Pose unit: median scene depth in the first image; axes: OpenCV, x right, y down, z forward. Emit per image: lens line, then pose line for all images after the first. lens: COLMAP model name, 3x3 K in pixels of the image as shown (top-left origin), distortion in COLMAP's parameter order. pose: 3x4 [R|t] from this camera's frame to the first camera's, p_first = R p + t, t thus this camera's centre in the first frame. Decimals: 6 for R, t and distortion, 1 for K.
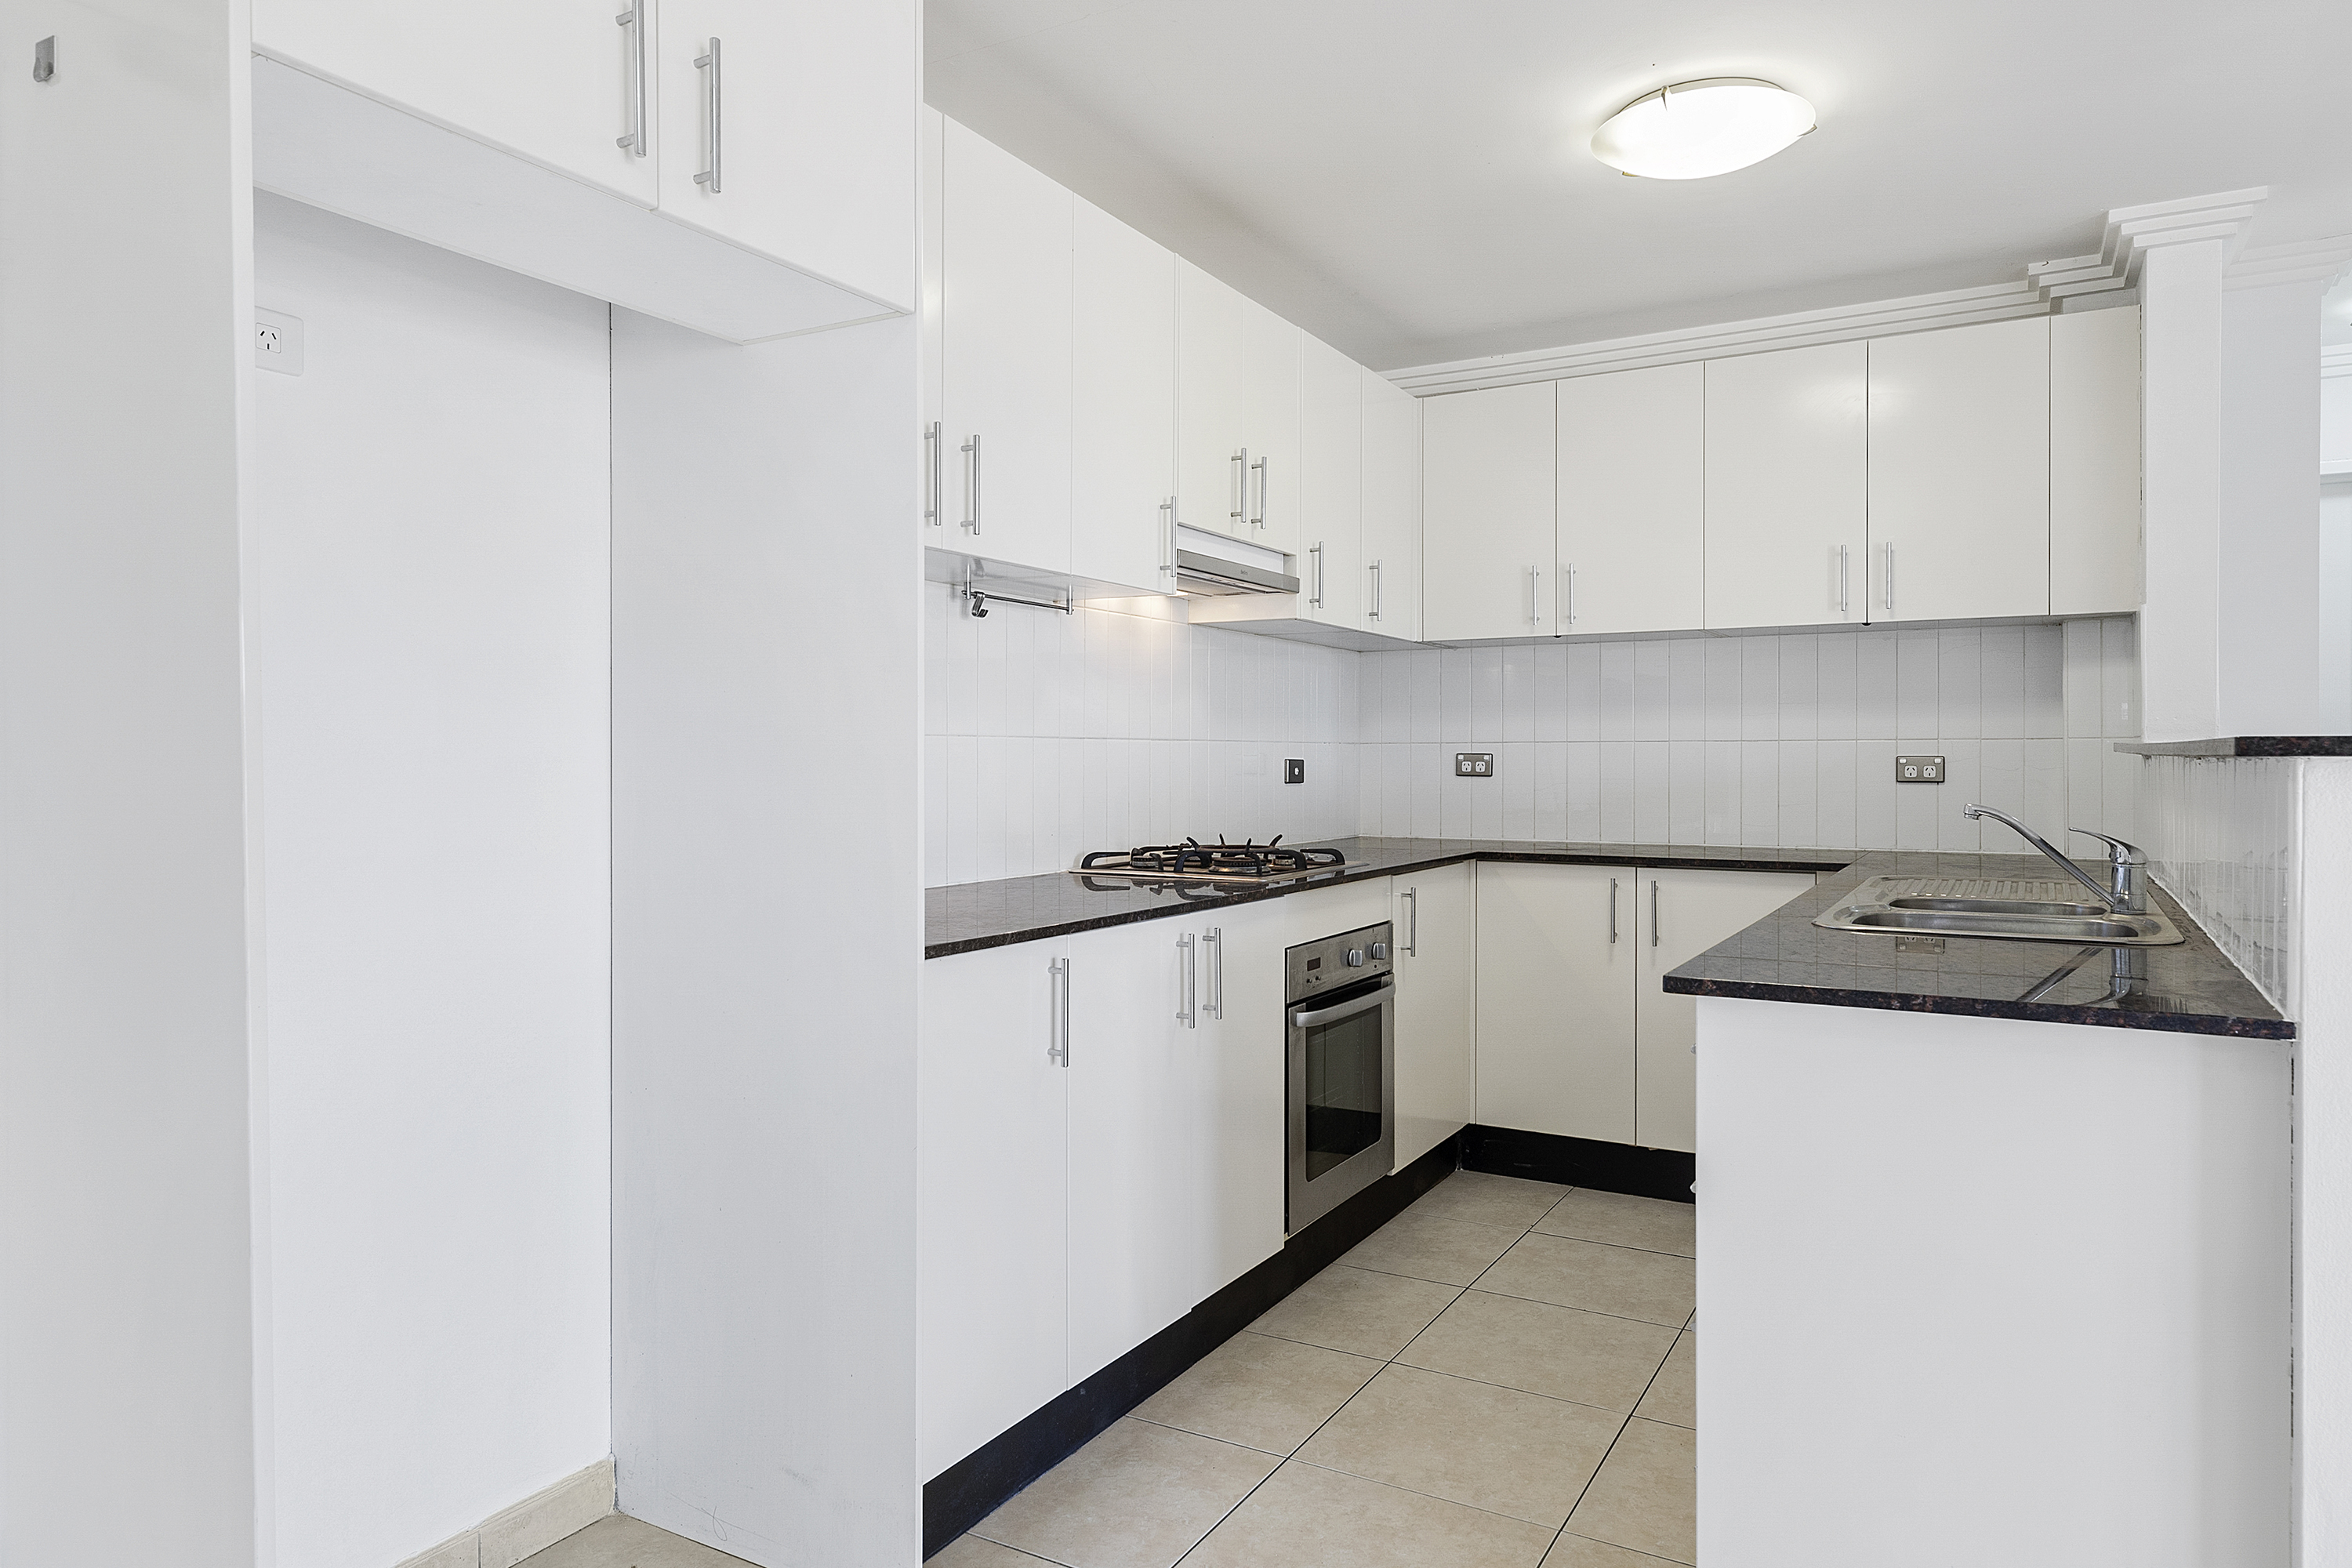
lens RADIAL K [[1505.4, 0, 1174.6], [0, 1505.4, 772.5], [0, 0, 1]] dist [0.009626, 0.001423]
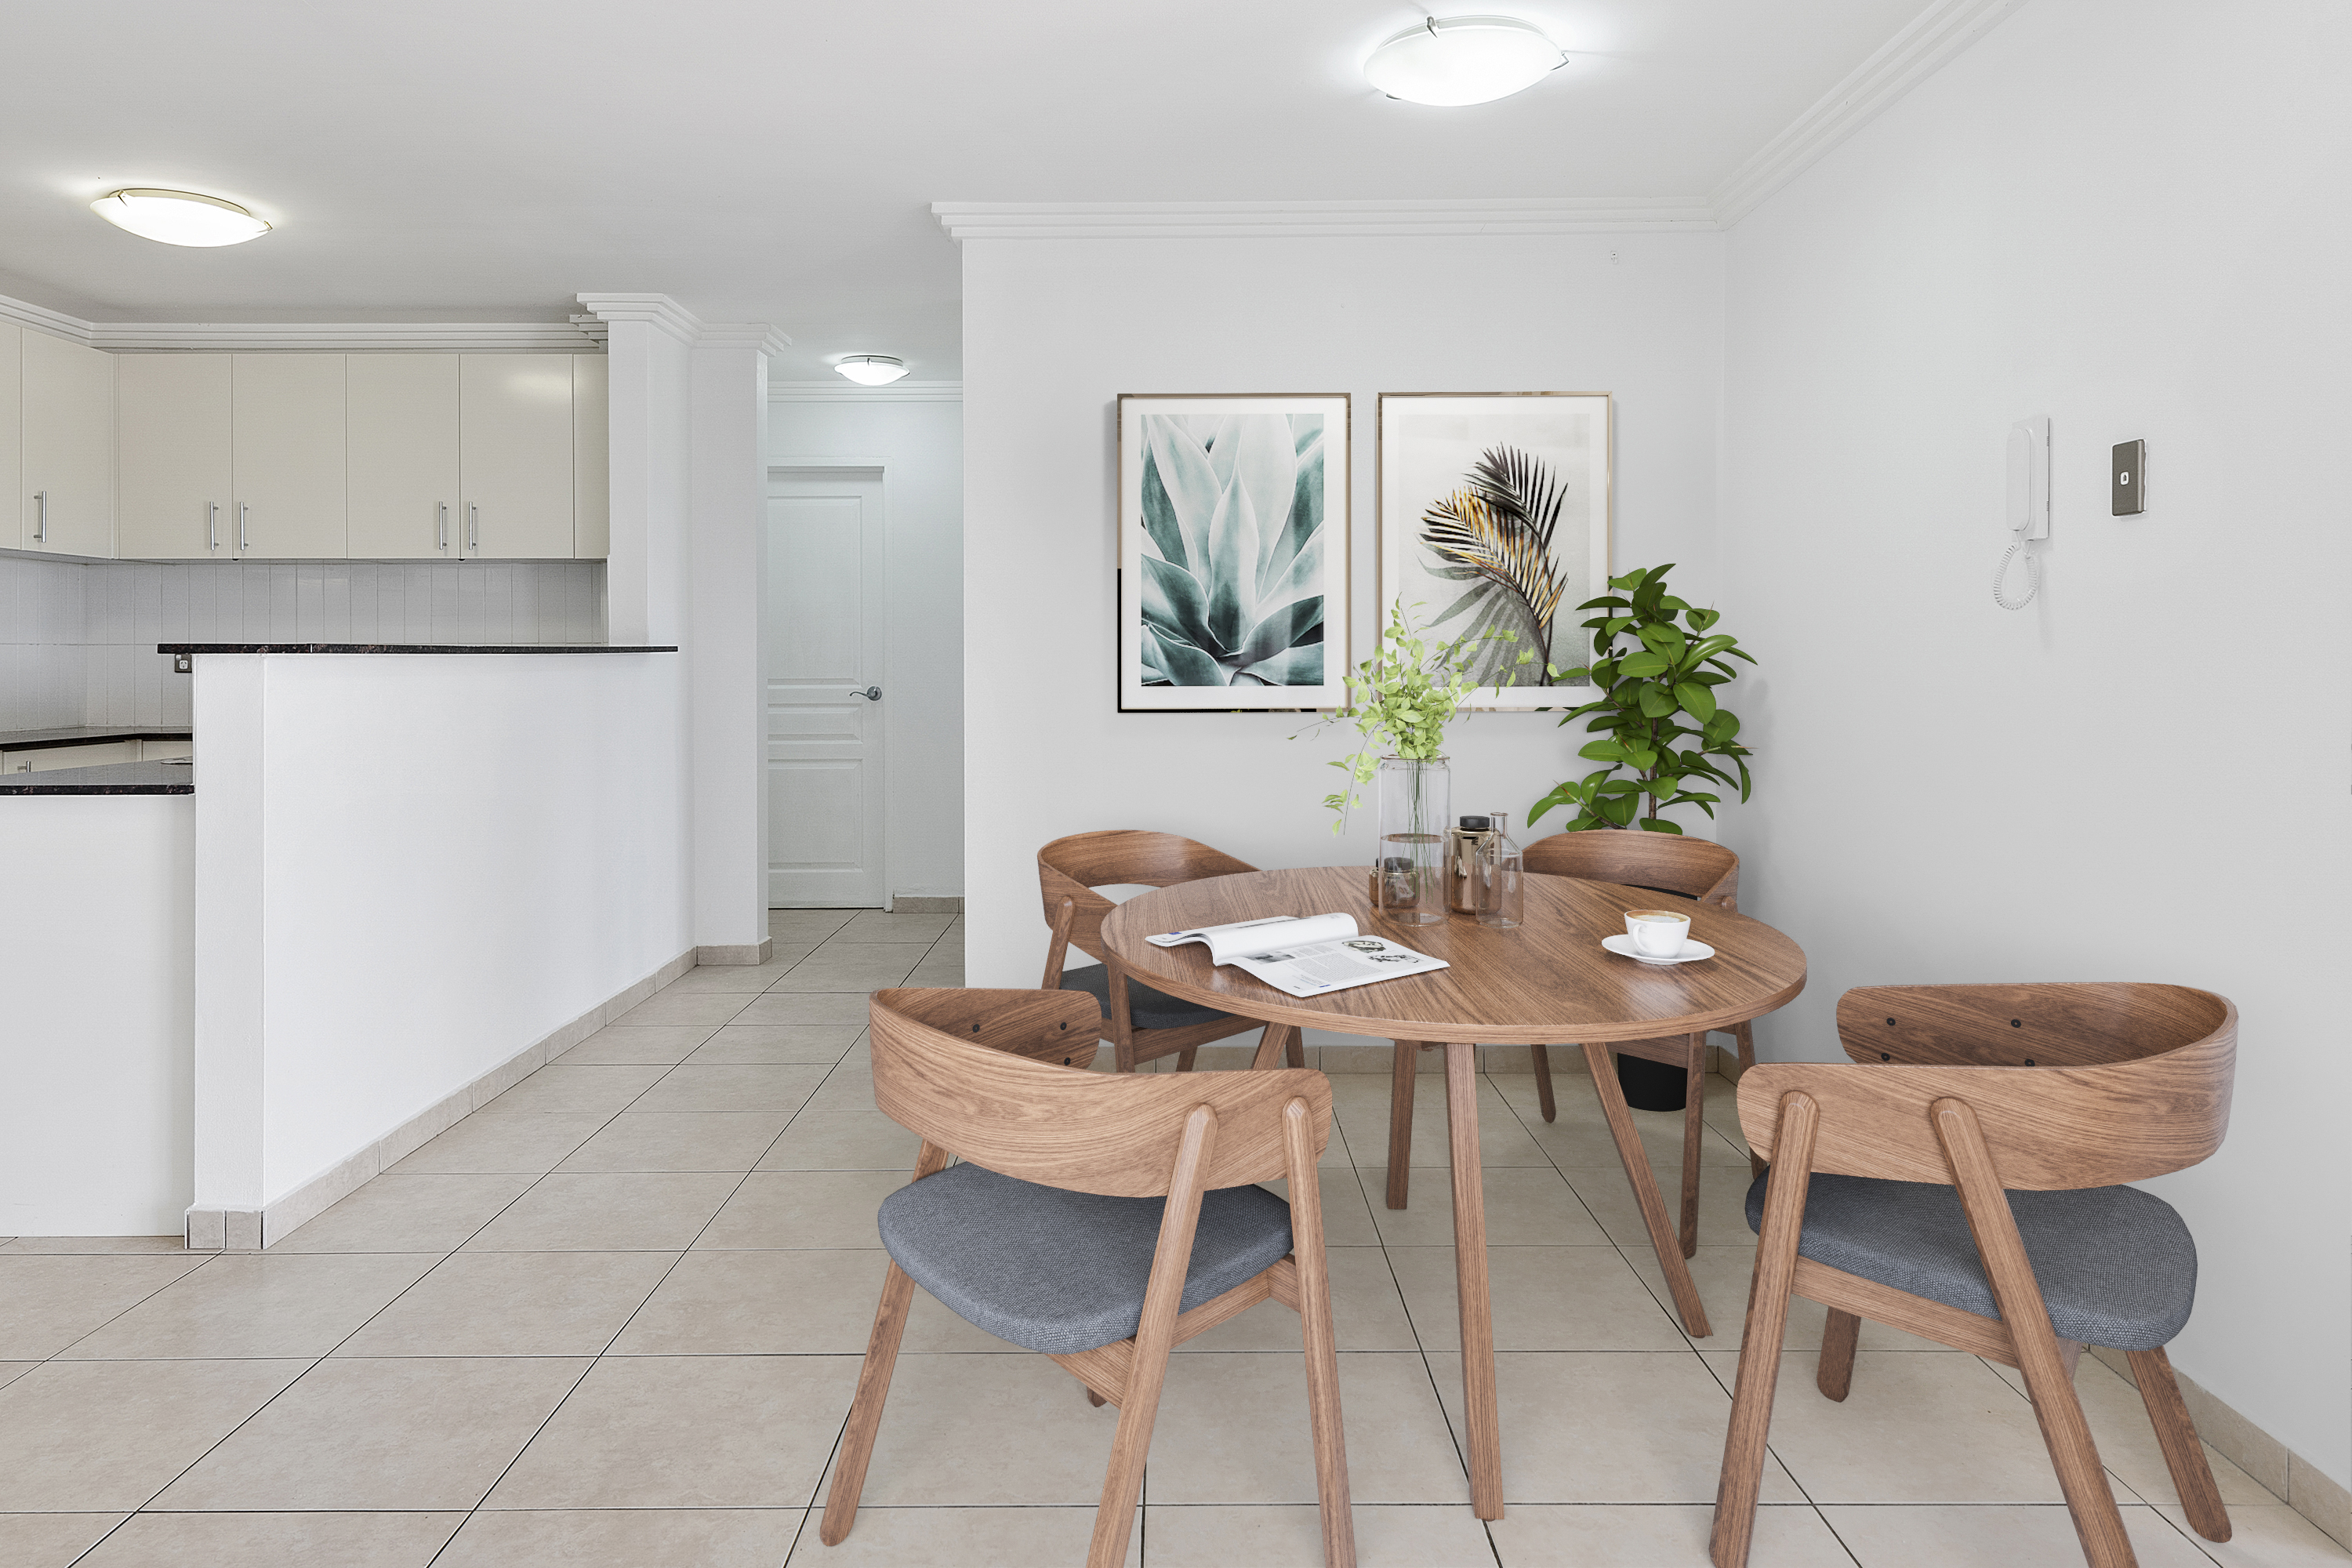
lens RADIAL K [[1505.4, 0, 1179.9], [0, 1505.4, 668.2], [0, 0, 1]] dist [0.009626, 0.001423]
pose [[0.855749, -0.010207, 0.517290, 0.303661], [0.011360, 0.999935, 0.000936, 0.007975], [-0.517266, 0.005075, 0.855810, -0.524945]]
